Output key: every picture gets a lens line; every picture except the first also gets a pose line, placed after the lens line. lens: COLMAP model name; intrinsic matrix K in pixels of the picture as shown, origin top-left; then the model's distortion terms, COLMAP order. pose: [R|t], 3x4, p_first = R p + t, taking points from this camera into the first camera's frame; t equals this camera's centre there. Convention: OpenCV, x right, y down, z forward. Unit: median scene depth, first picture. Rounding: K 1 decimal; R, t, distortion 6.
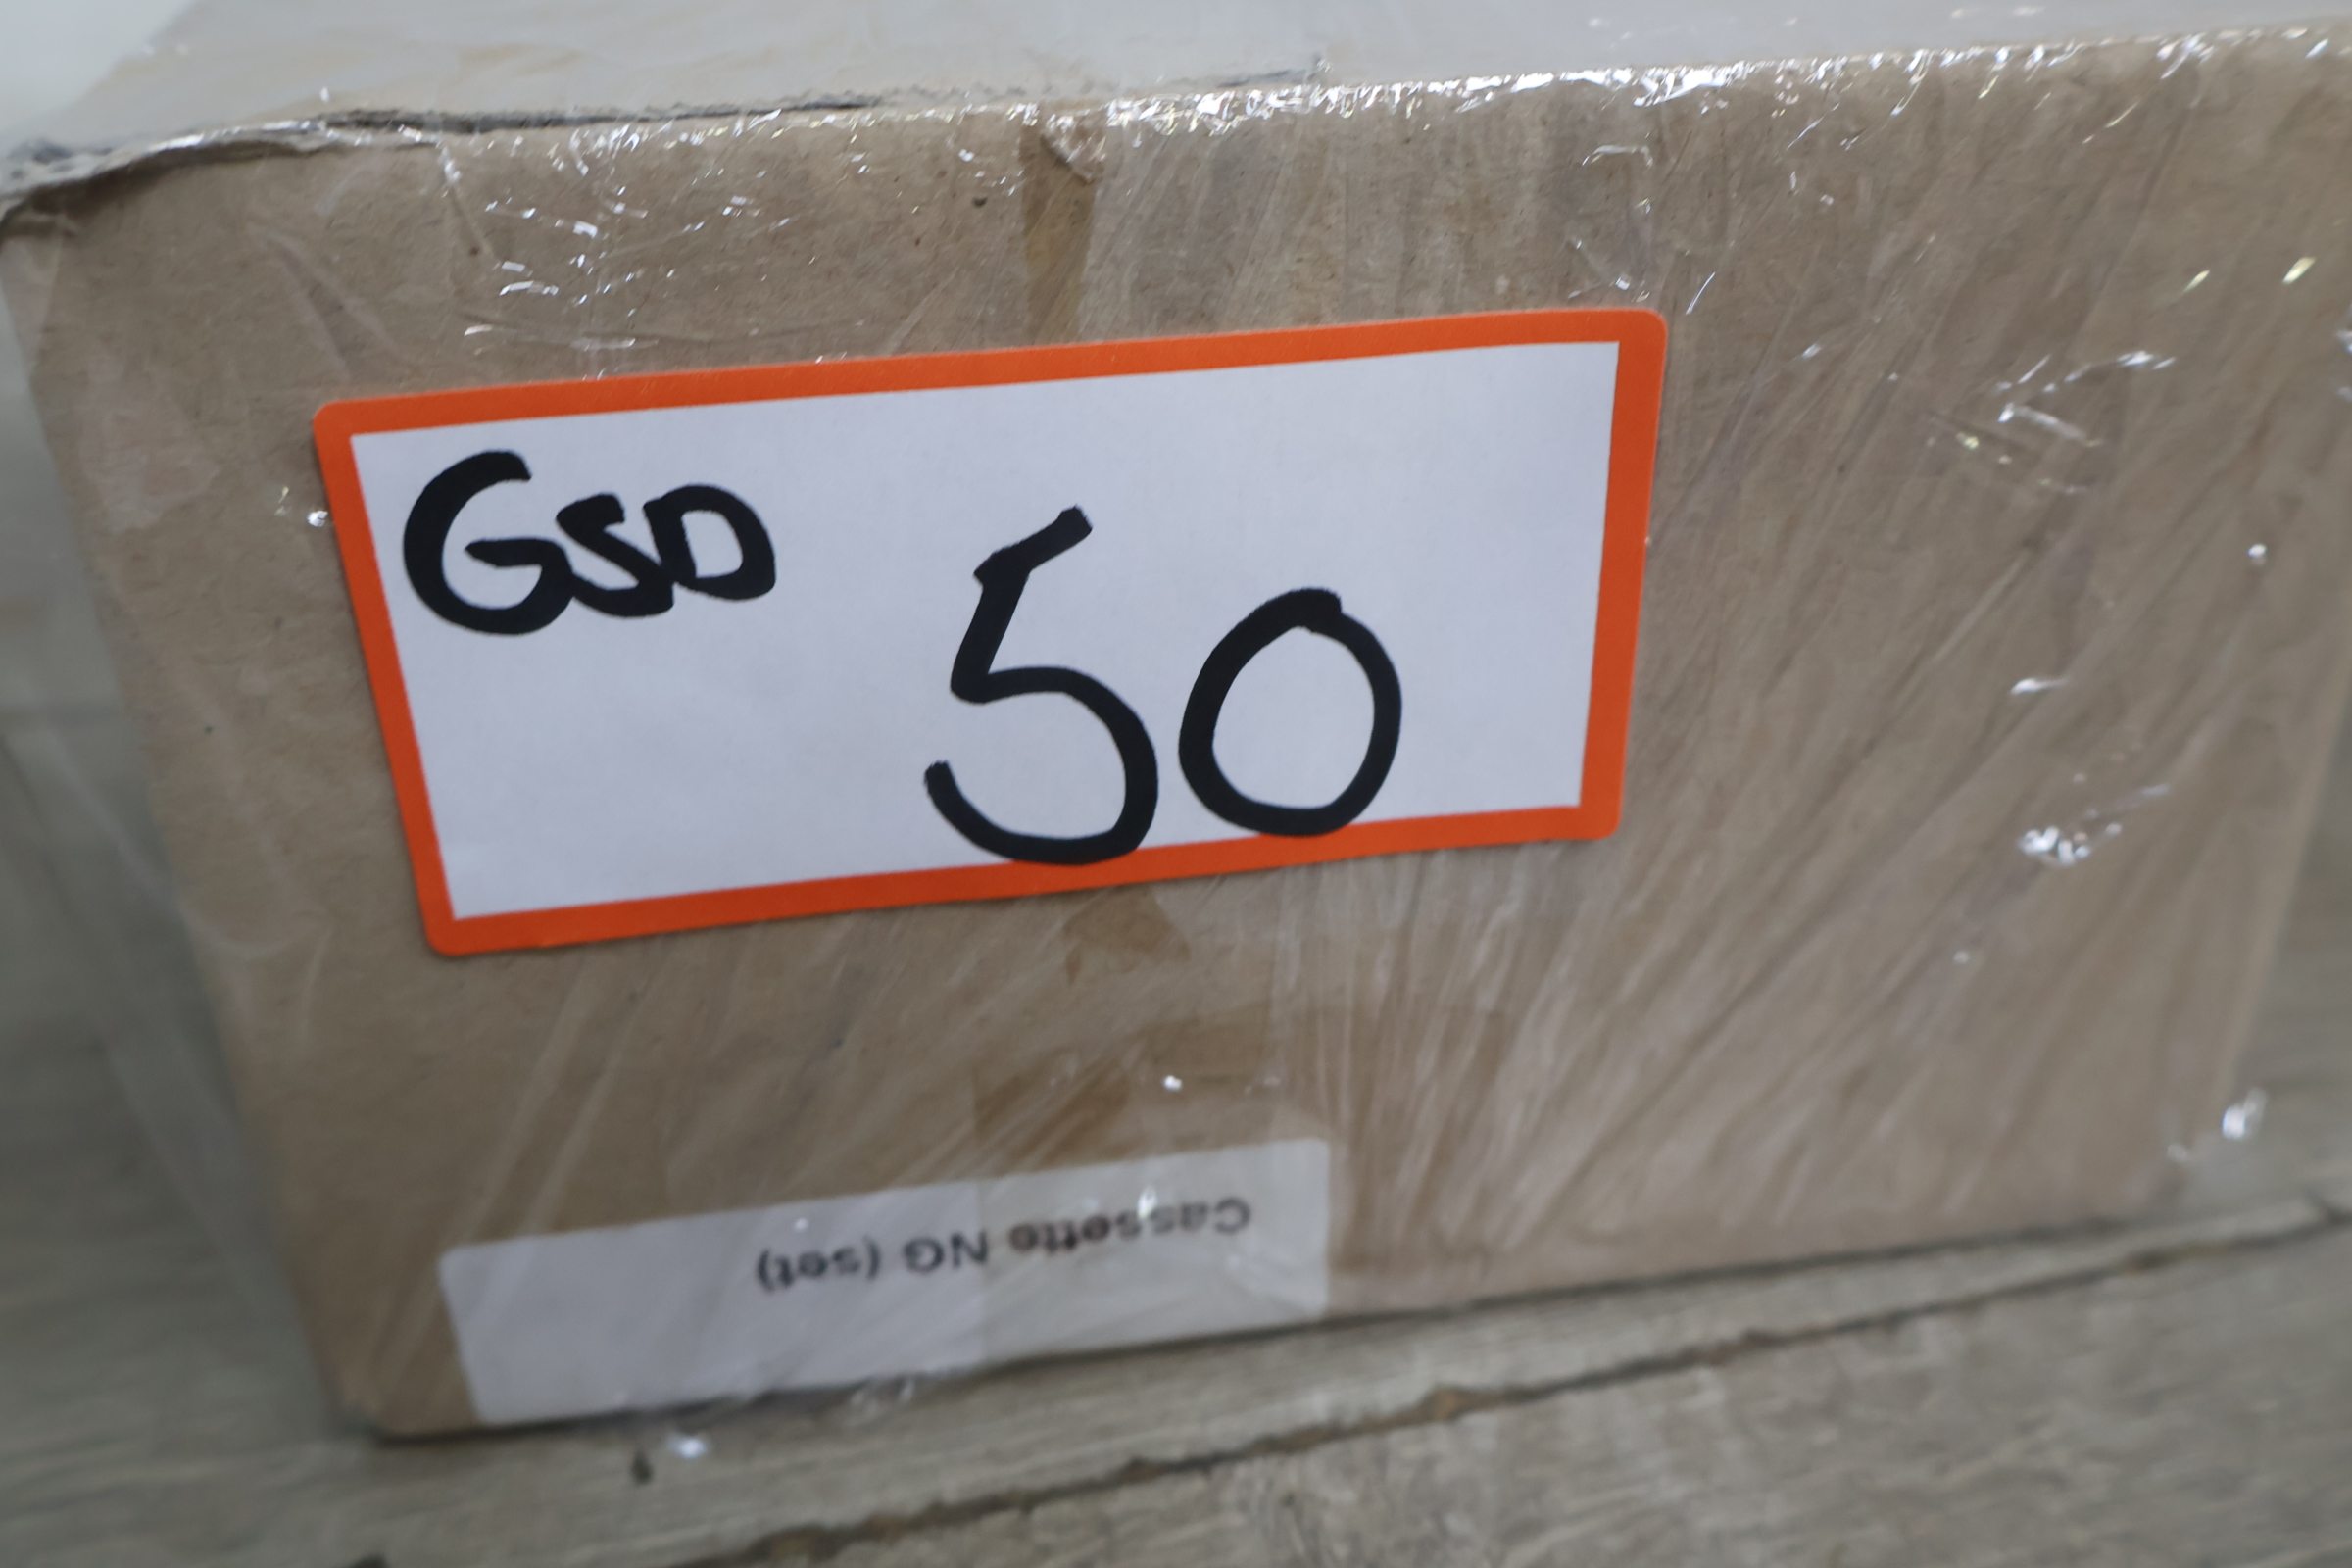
lens RADIAL K [[2157.2, 0, 1176.0], [0, 2157.2, 784.0], [0, 0, 1]] dist [0.011658, 0.009382]
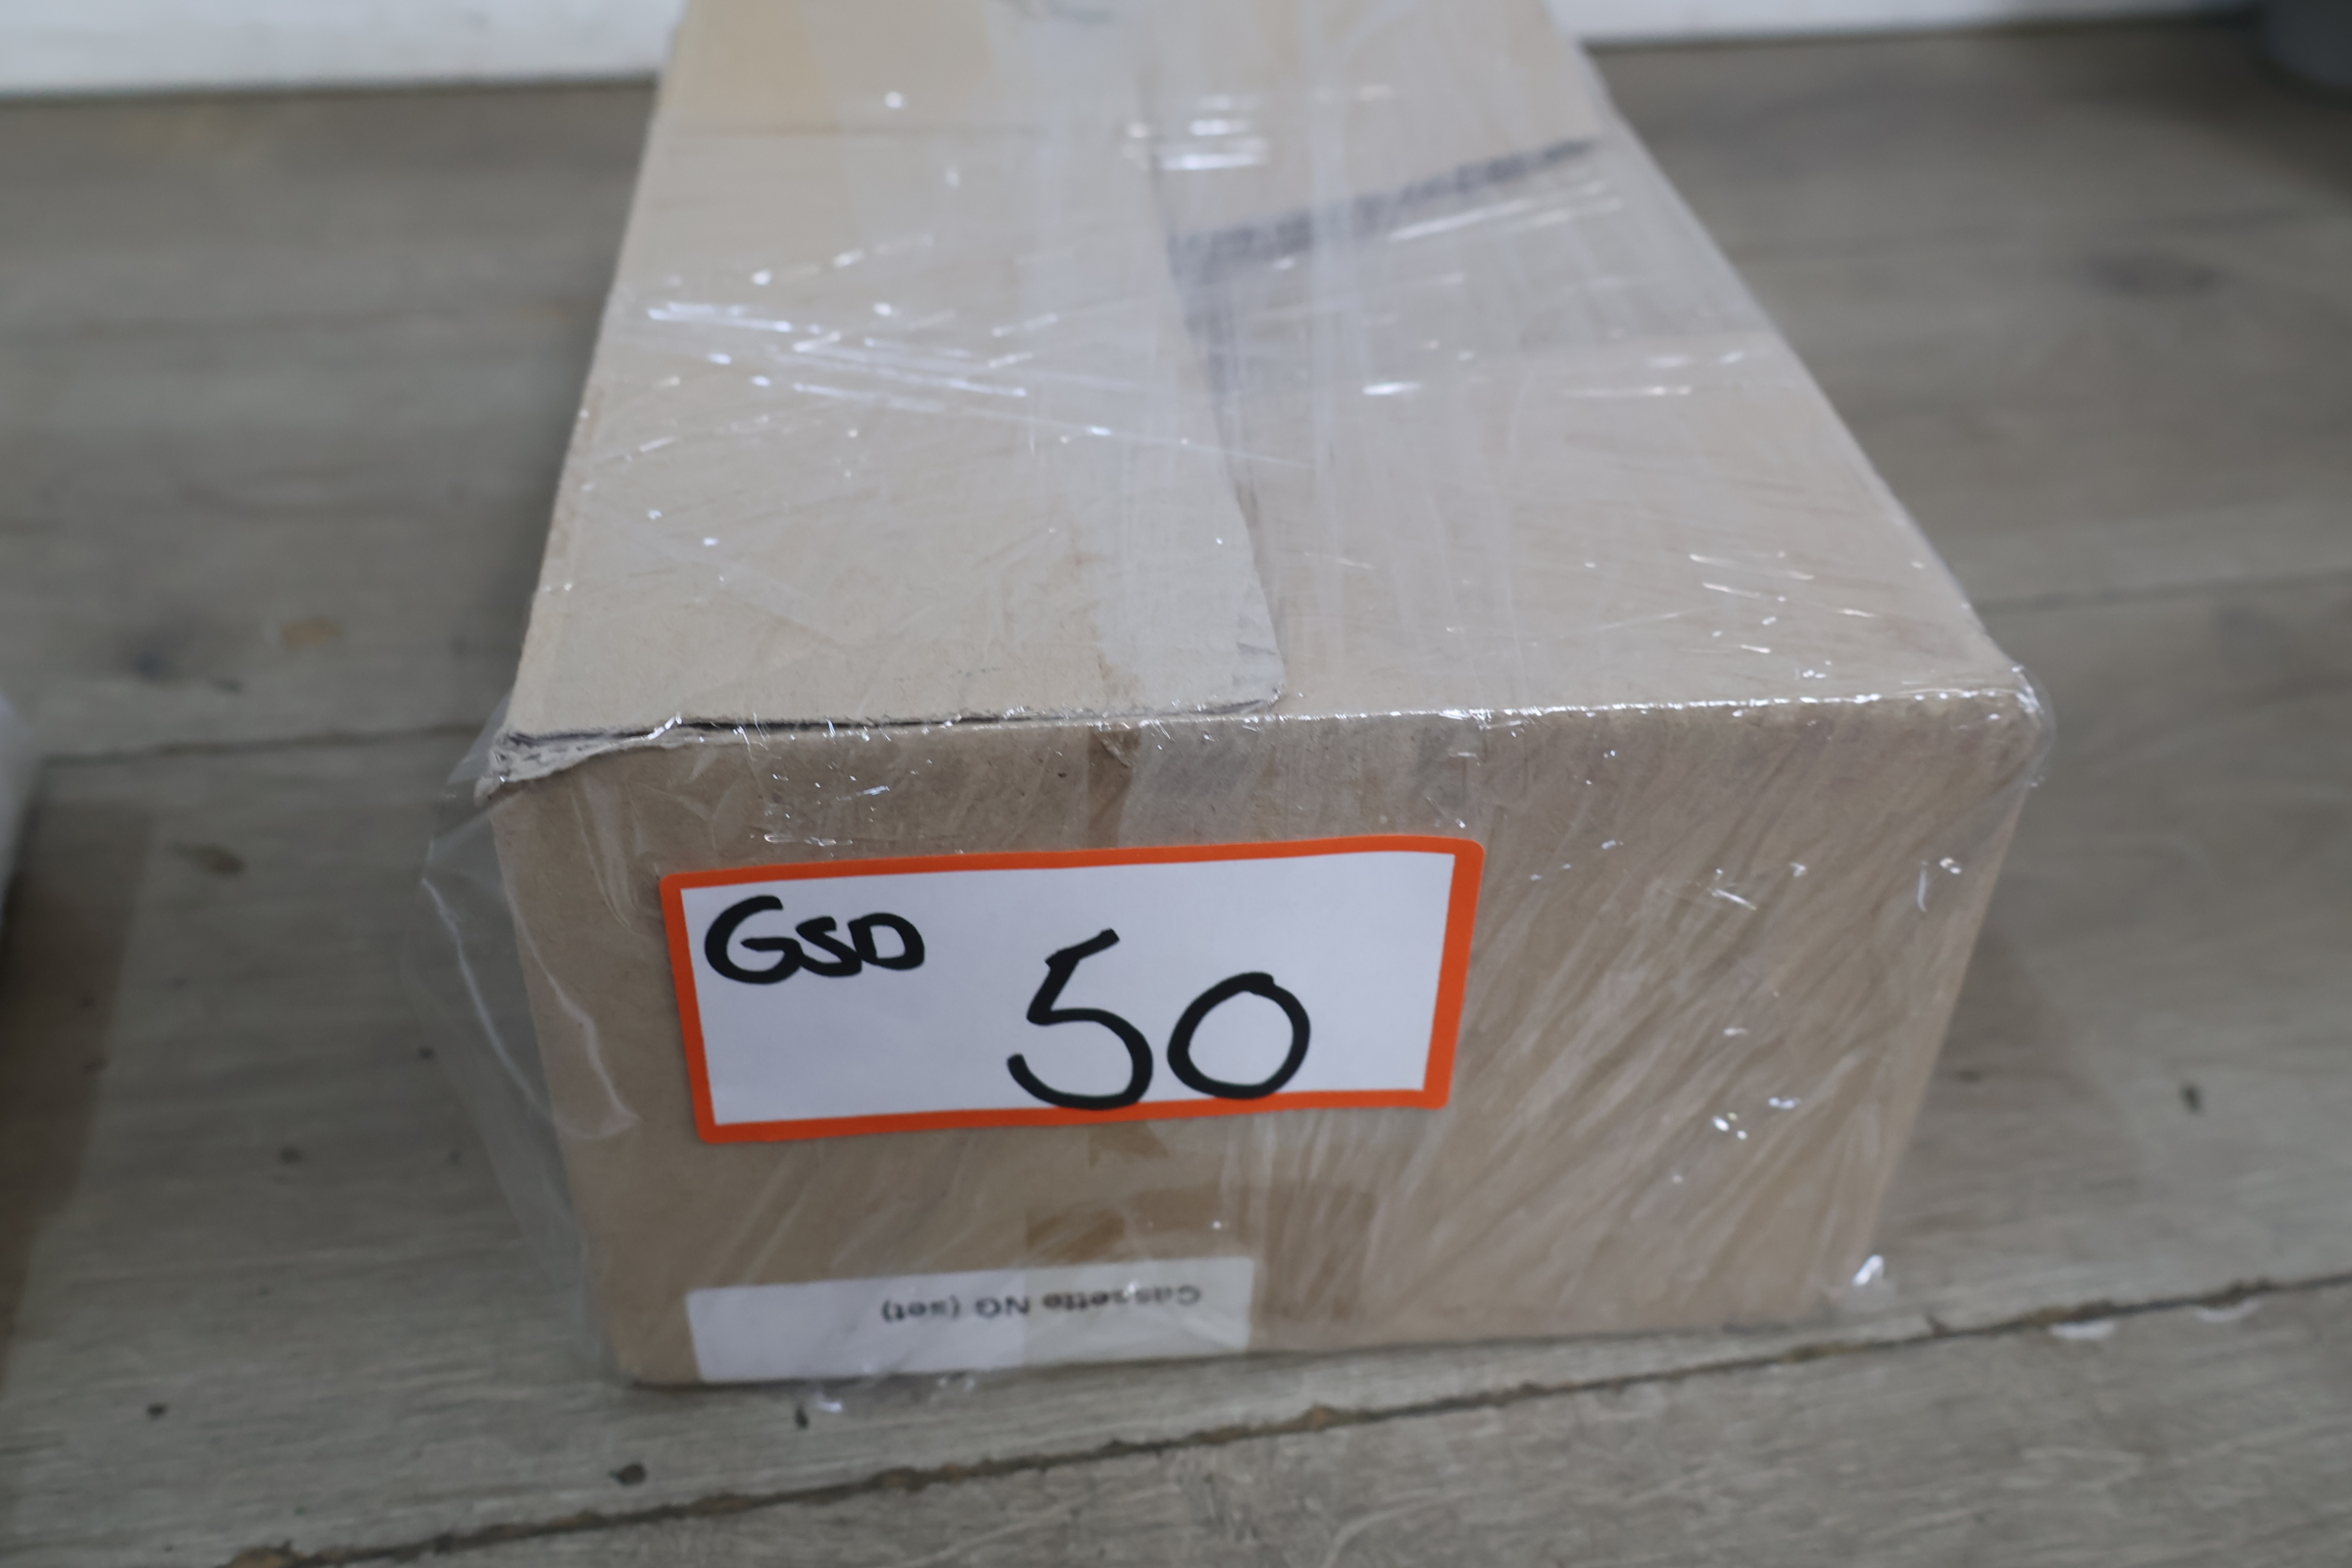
lens RADIAL K [[2157.2, 0, 1176.0], [0, 2157.2, 784.0], [0, 0, 1]] dist [0.011658, 0.009382]
pose [[0.996482, 0.078579, -0.029133, 0.034642], [-0.073529, 0.986556, 0.145948, -0.398368], [0.040210, -0.143292, 0.988863, -0.489897]]
